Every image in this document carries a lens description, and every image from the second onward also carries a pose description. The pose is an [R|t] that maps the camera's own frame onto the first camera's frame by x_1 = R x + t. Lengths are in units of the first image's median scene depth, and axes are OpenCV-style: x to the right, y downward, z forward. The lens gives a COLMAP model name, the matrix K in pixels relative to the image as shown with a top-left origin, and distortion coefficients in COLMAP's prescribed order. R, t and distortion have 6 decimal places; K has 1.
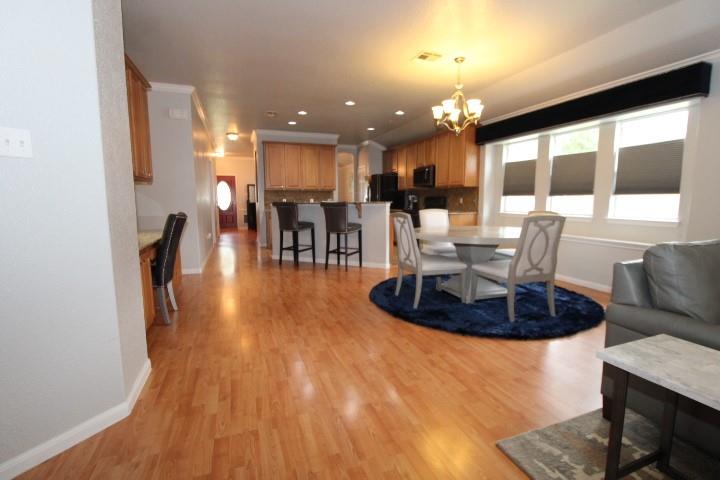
lens RADIAL K [[338.2, 0, 364.8], [0, 338.2, 242.9], [0, 0, 1]] dist [-0.003841, -0.009887]
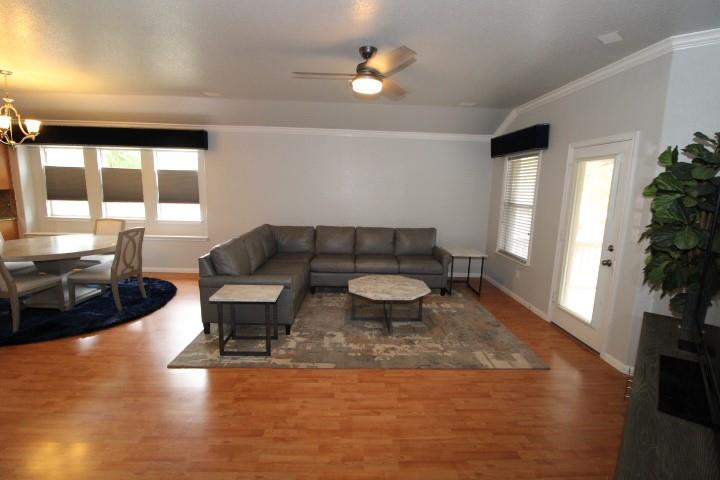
lens RADIAL K [[338.2, 0, 359.5], [0, 338.2, 246.4], [0, 0, 1]] dist [-0.003841, -0.009887]
pose [[0.311632, -0.154492, 0.937559, -0.394616], [0.088122, 0.987141, 0.133371, -0.090670], [-0.946108, 0.041057, 0.321239, -0.267098]]
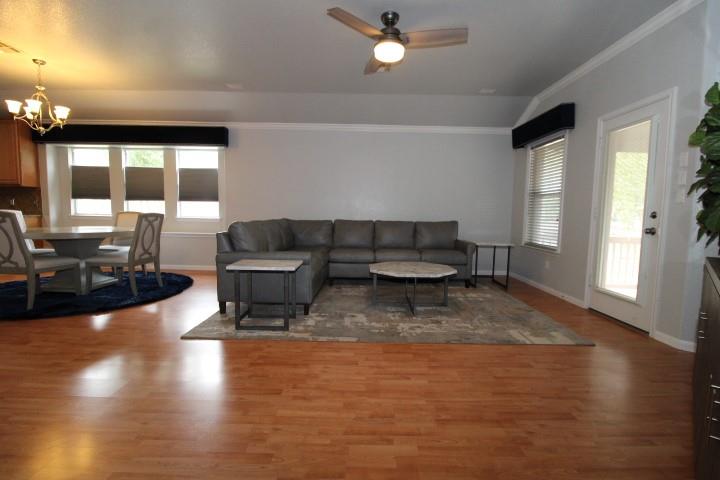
lens RADIAL K [[338.2, 0, 359.9], [0, 338.2, 245.7], [0, 0, 1]] dist [-0.003841, -0.009887]
pose [[0.350213, -0.080146, 0.933235, -0.380426], [0.095844, 0.994169, 0.049412, 0.053296], [-0.931754, 0.072140, 0.355852, -0.226480]]
